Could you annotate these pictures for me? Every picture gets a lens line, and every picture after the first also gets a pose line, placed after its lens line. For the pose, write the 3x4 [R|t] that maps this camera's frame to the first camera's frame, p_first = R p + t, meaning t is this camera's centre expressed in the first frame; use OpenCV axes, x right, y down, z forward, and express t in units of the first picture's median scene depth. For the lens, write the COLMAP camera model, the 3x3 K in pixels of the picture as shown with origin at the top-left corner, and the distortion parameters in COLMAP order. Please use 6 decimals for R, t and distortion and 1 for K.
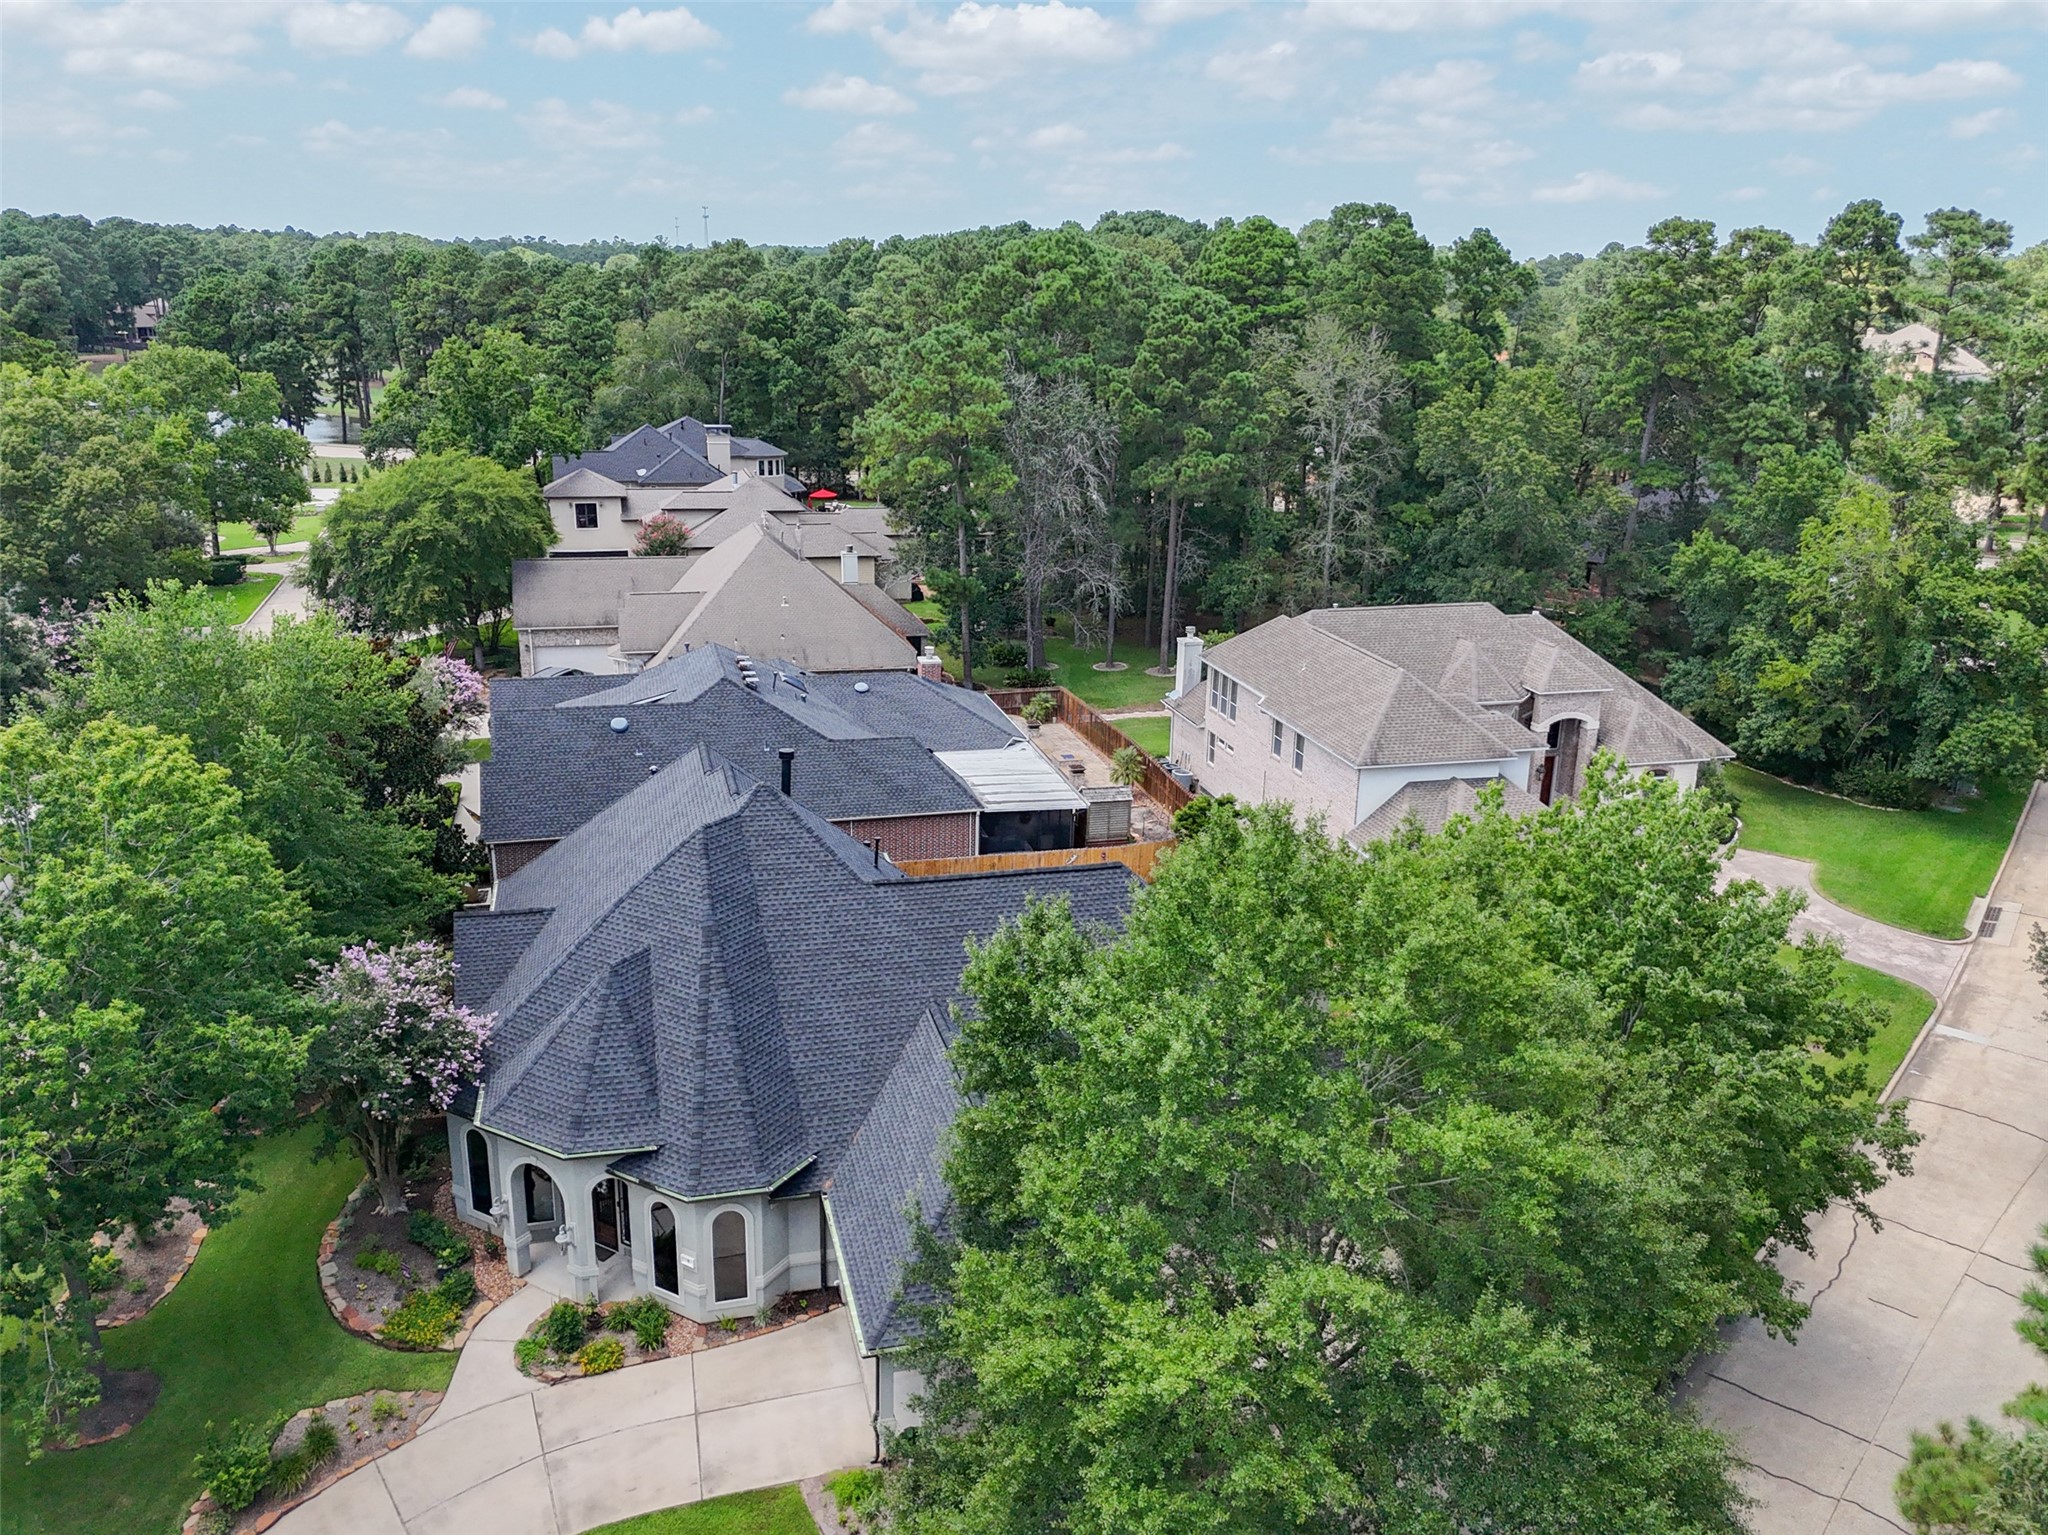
lens RADIAL K [[1587.2, 0, 1024.0], [0, 1587.2, 767.5], [0, 0, 1]] dist [0.058292, -0.045112]
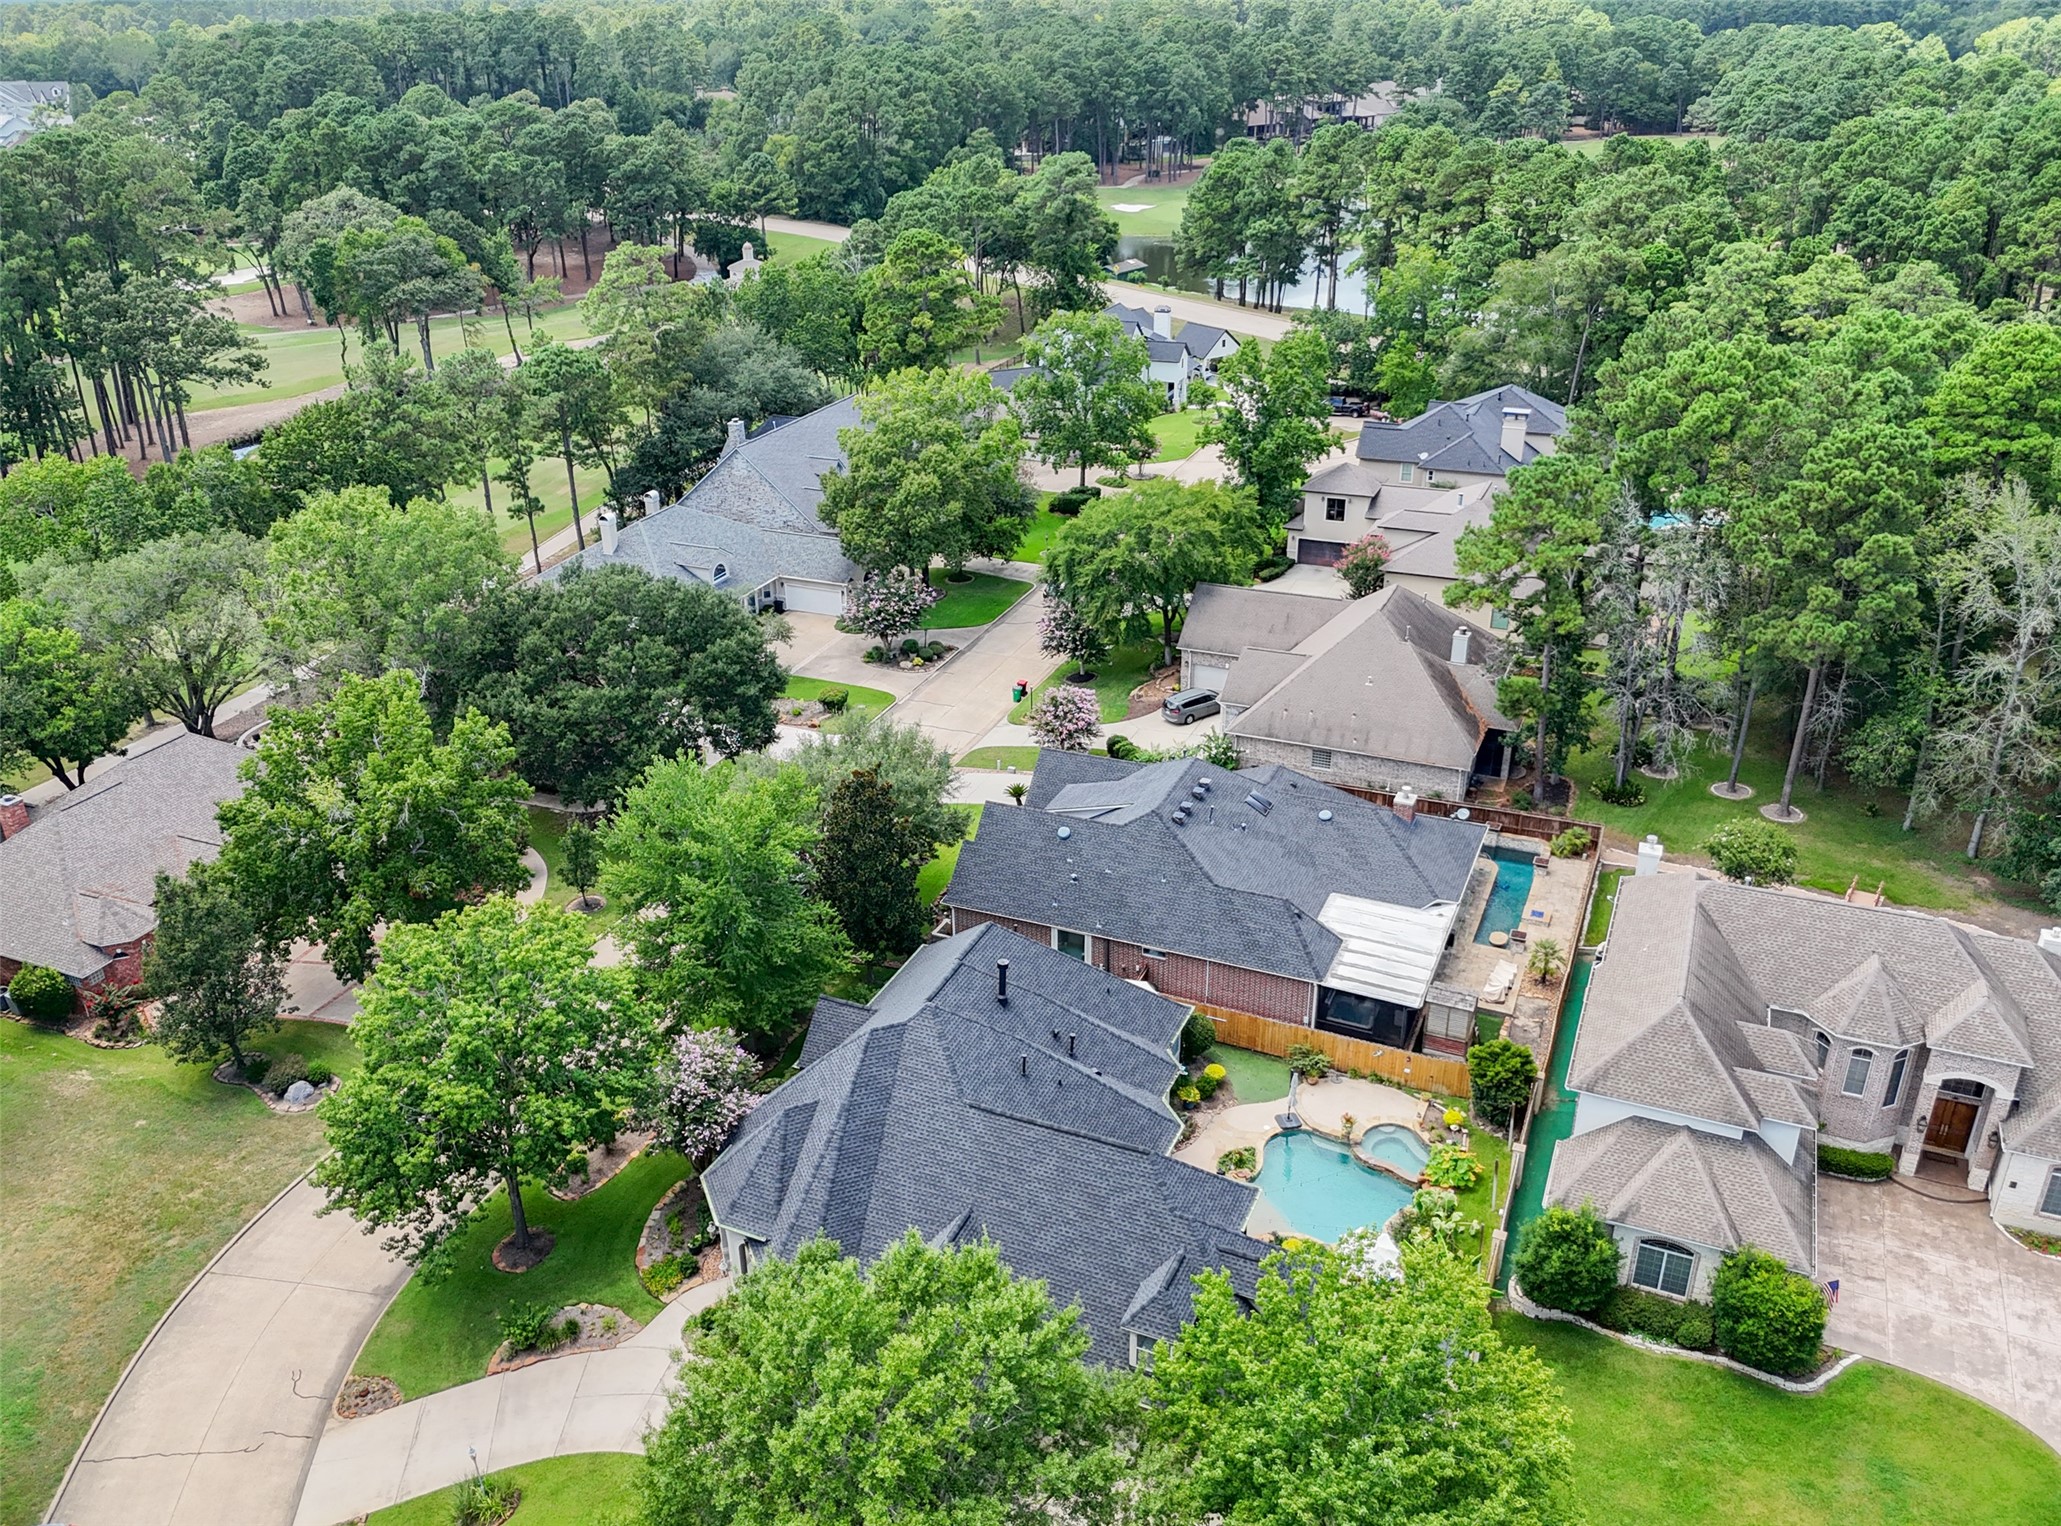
lens RADIAL K [[1635.0, 0, 1007.7], [0, 1635.0, 767.2], [0, 0, 1]] dist [0.075852, -0.082722]
pose [[0.779371, 0.238812, -0.579266, 0.318249], [-0.150968, 0.968851, 0.196306, -0.229989], [0.608103, -0.065544, 0.791148, -0.038995]]
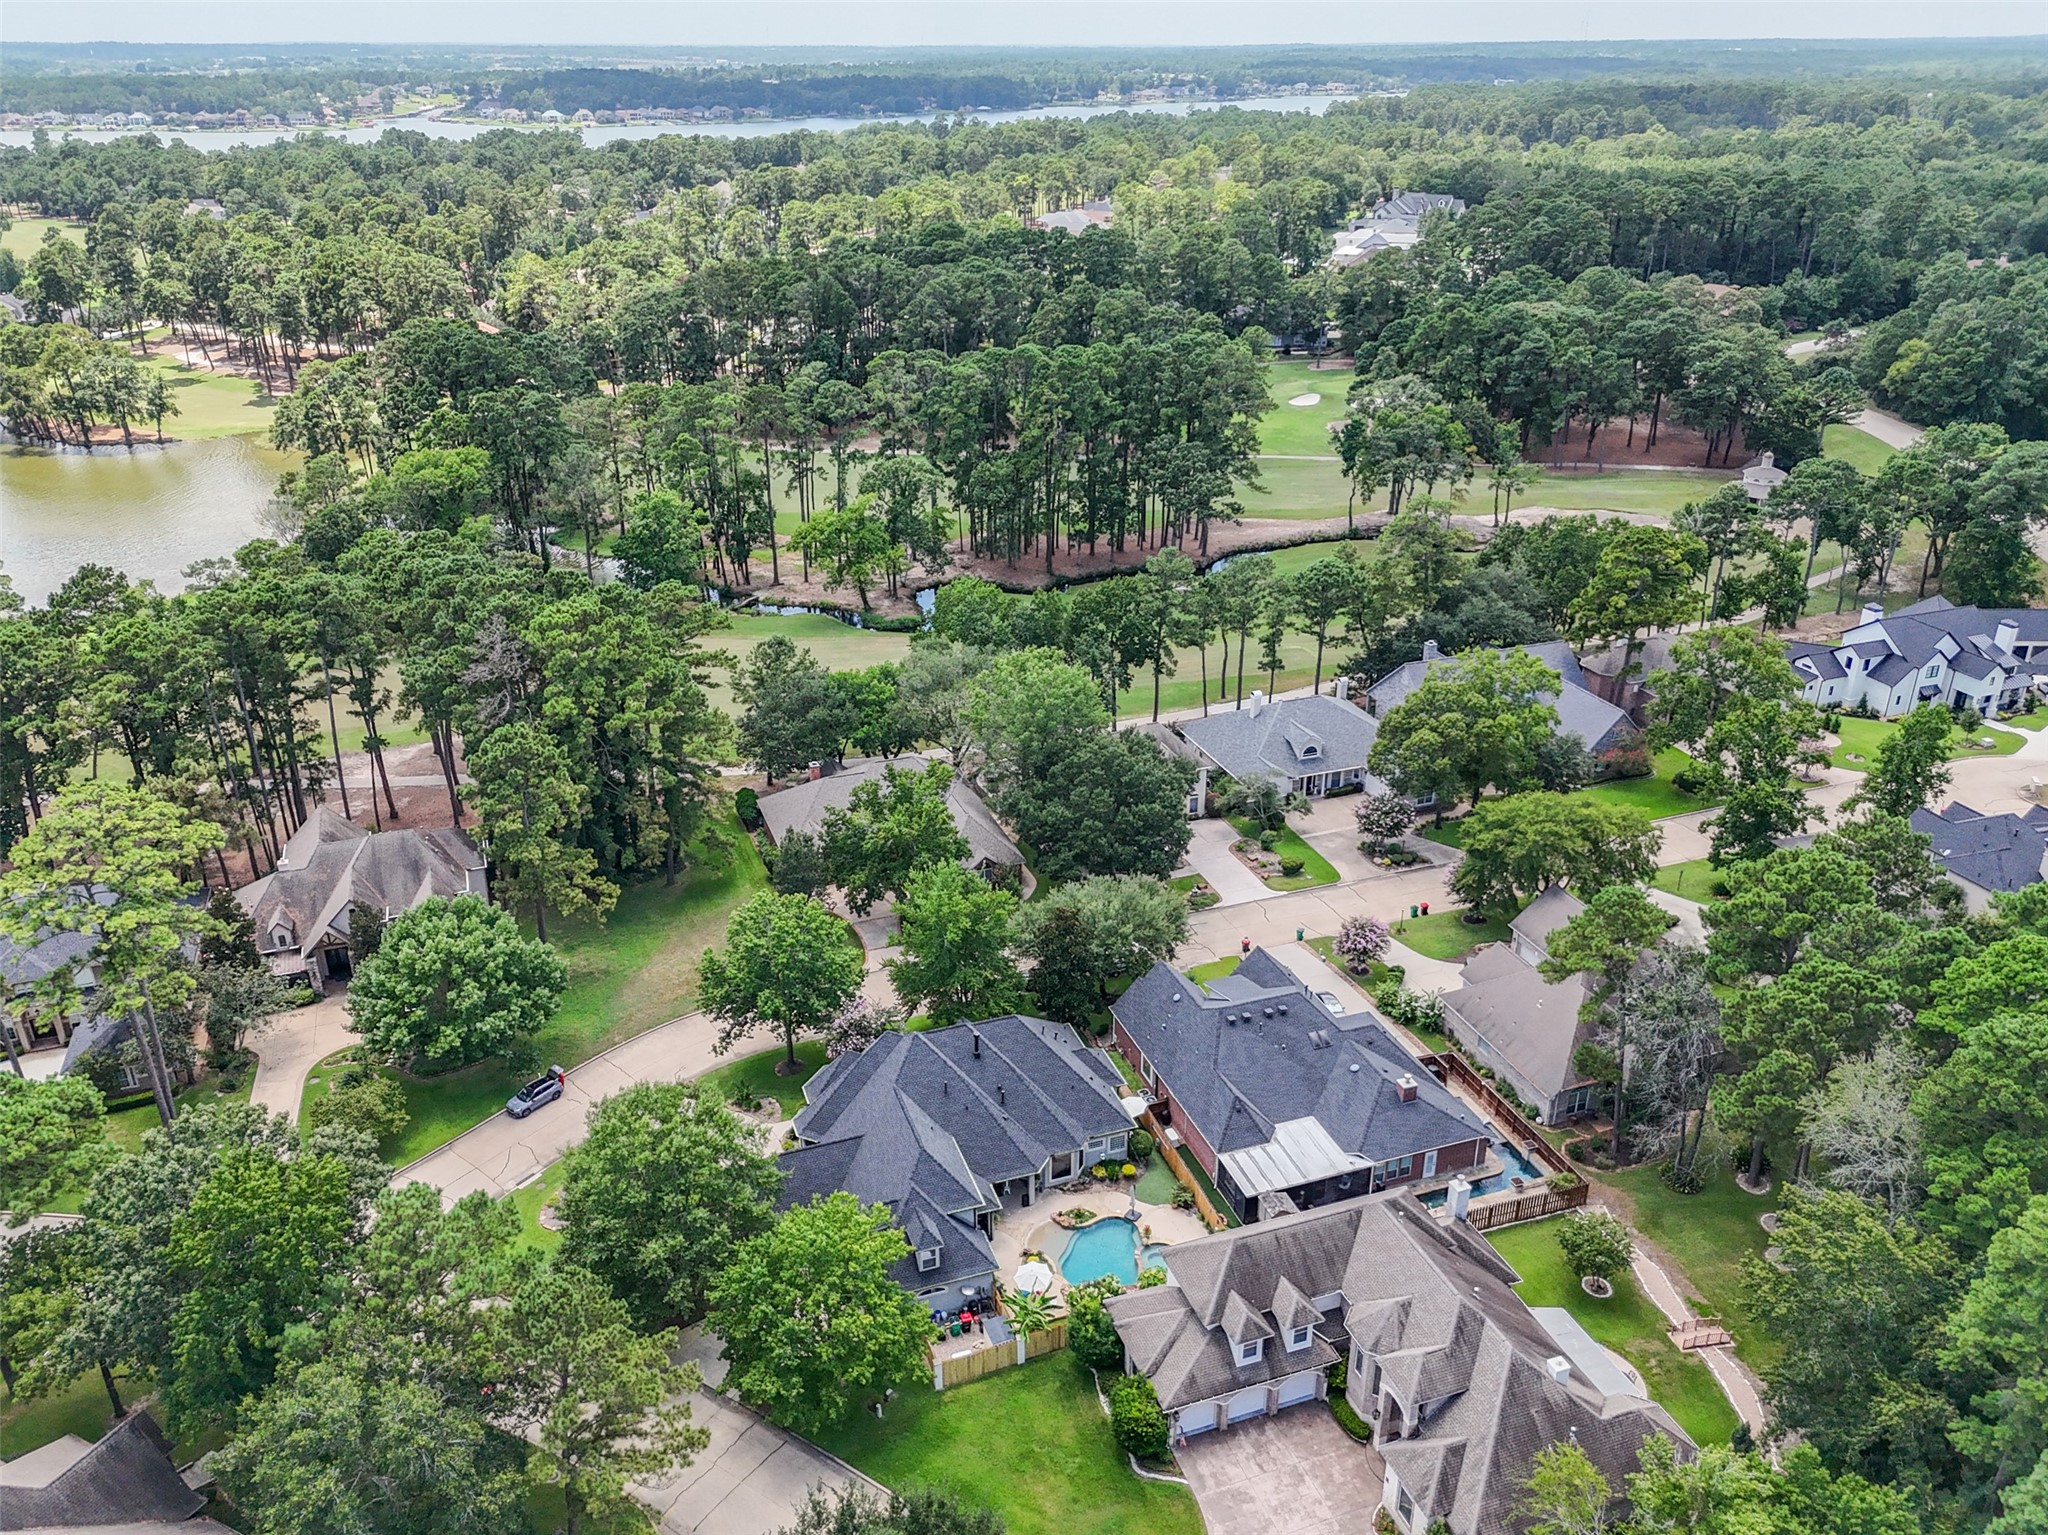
lens RADIAL K [[1538.2, 0, 1024.0], [0, 1538.2, 767.5], [0, 0, 1]] dist [0.058486, -0.045862]
pose [[0.084597, 0.392870, -0.915695, 0.945475], [-0.284321, 0.890300, 0.355707, -0.630093], [0.954990, 0.230259, 0.187018, 0.282522]]
